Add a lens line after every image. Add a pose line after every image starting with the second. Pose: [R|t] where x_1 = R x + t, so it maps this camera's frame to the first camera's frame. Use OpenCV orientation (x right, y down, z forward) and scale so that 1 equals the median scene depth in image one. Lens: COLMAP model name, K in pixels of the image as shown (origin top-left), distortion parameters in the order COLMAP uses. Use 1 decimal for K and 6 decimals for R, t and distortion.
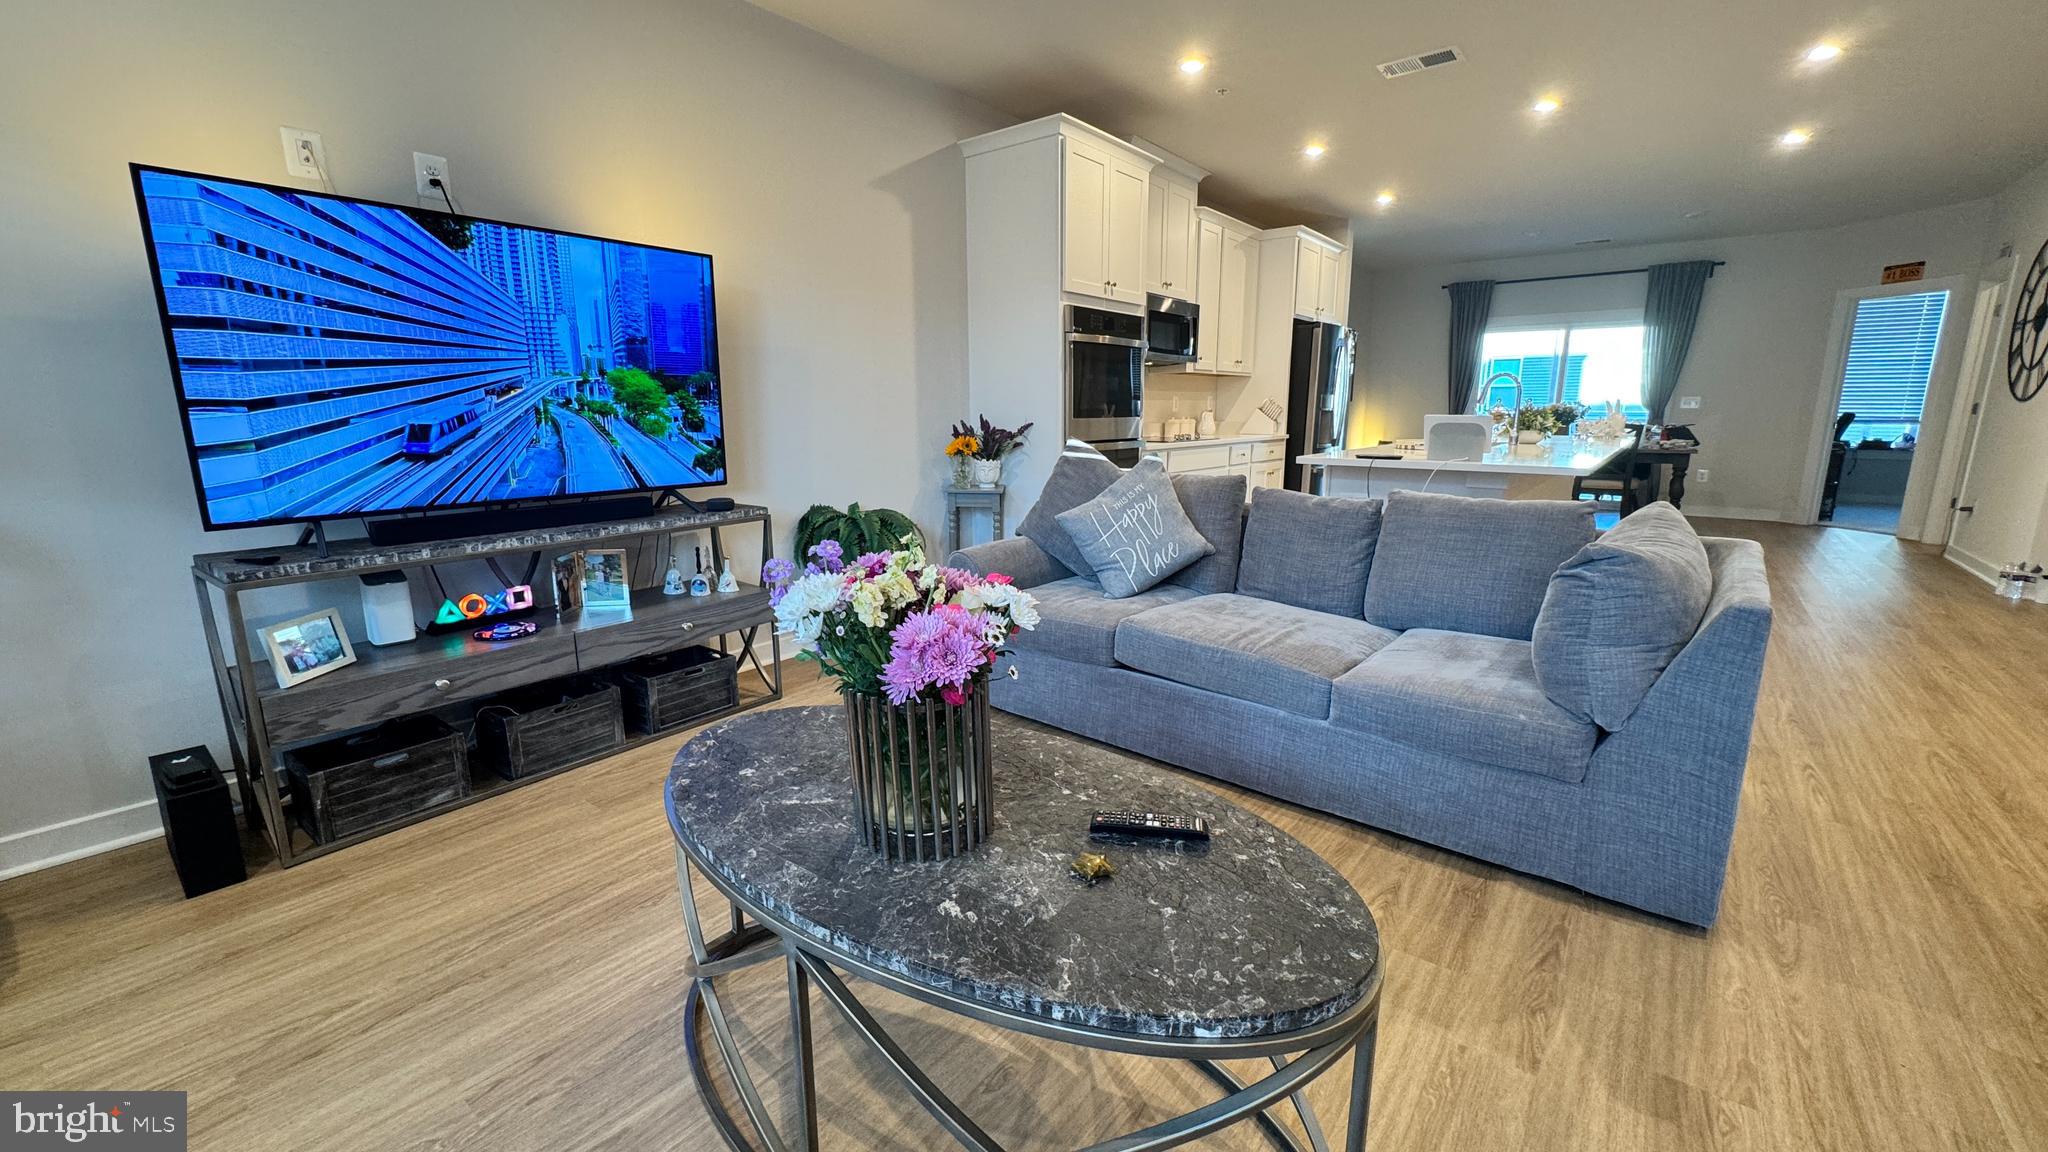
lens RADIAL K [[827.2, 0, 1024.0], [0, 827.2, 576.0], [0, 0, 1]] dist [-0.001572, -0.000048]
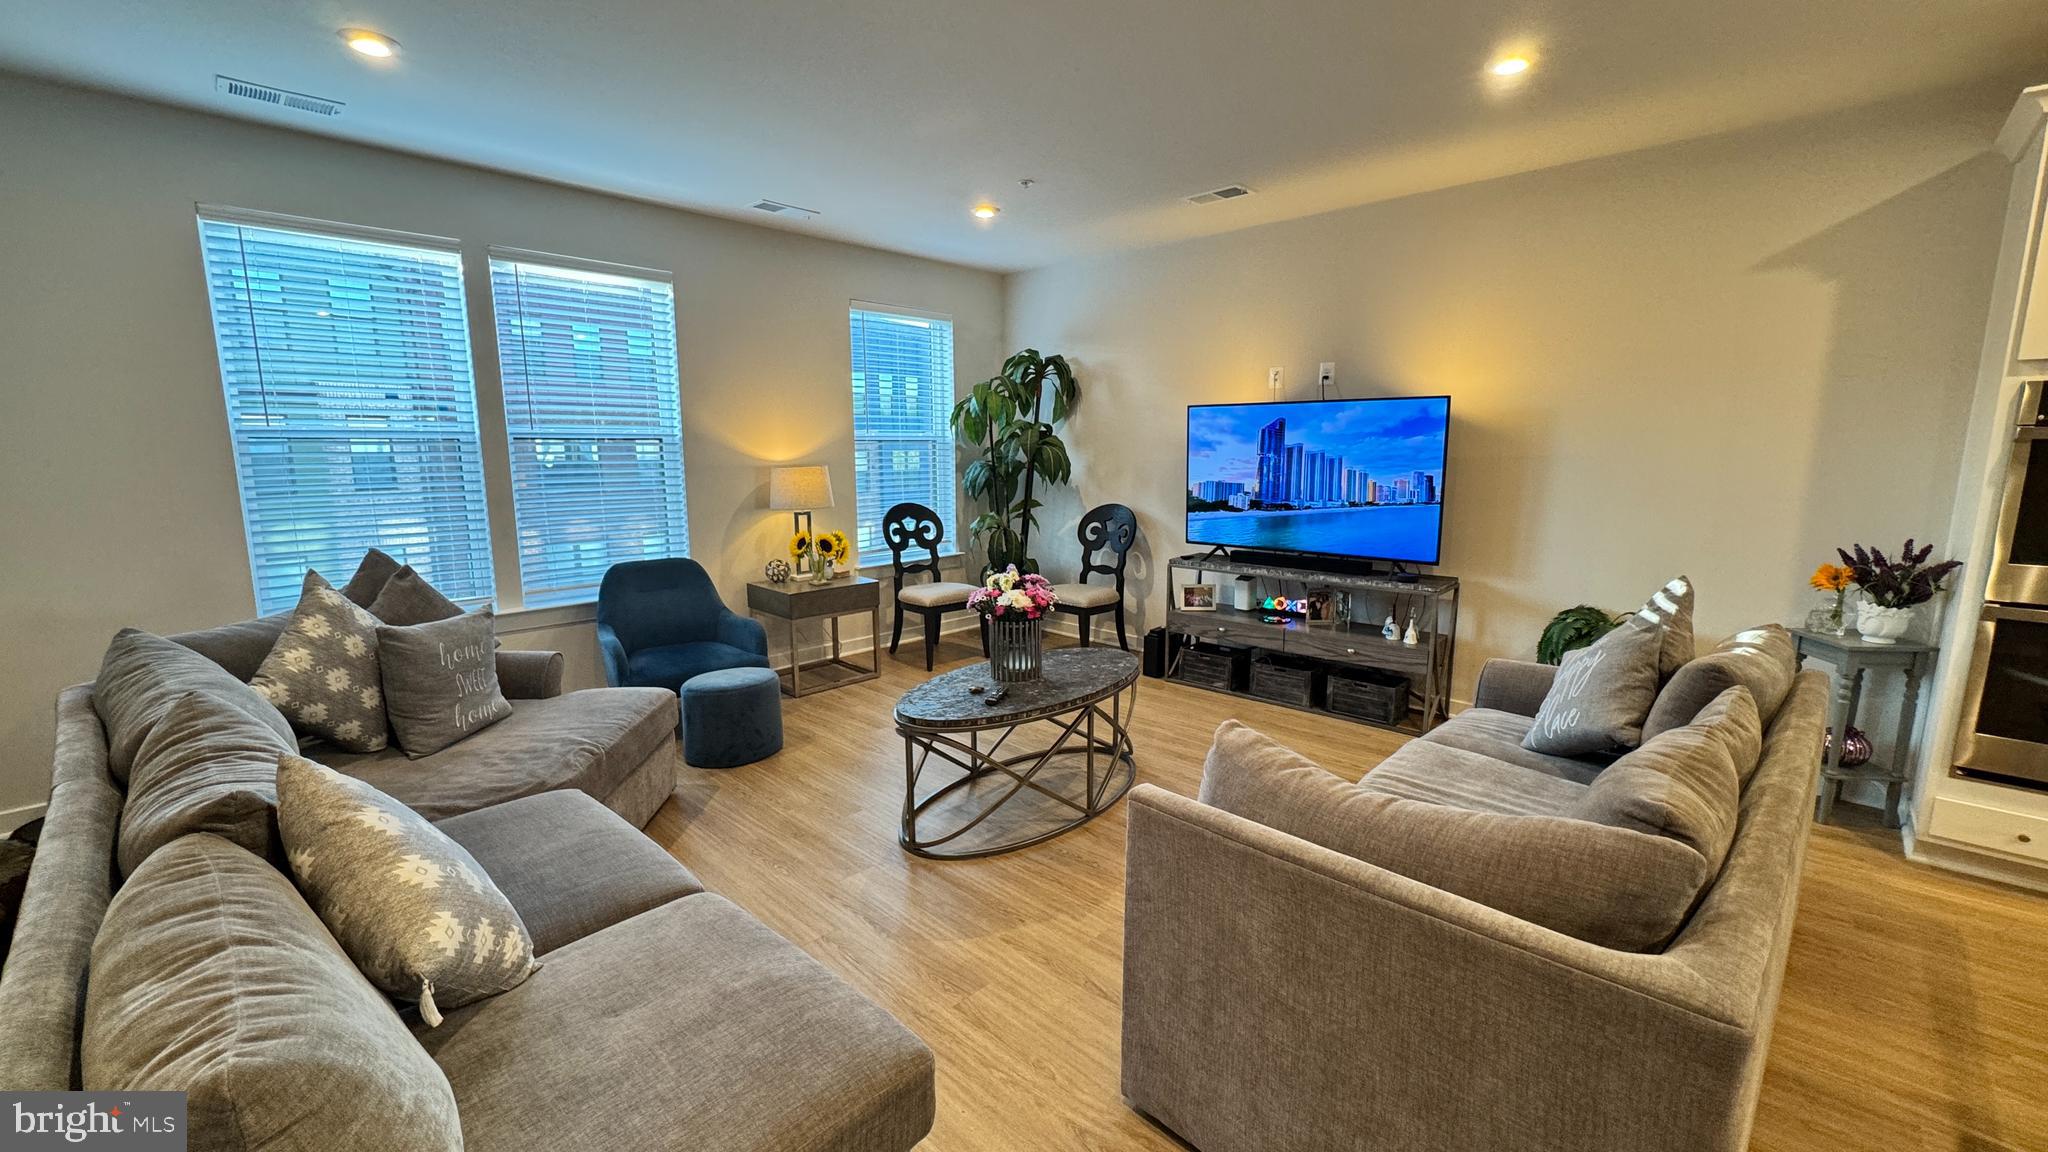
lens RADIAL K [[827.2, 0, 1024.0], [0, 827.2, 576.0], [0, 0, 1]] dist [-0.001572, -0.000048]
pose [[-0.113098, 0.159166, -0.980752, 1.196779], [-0.199108, 0.963432, 0.179316, -0.238859], [0.973429, 0.215556, -0.077271, 0.563810]]
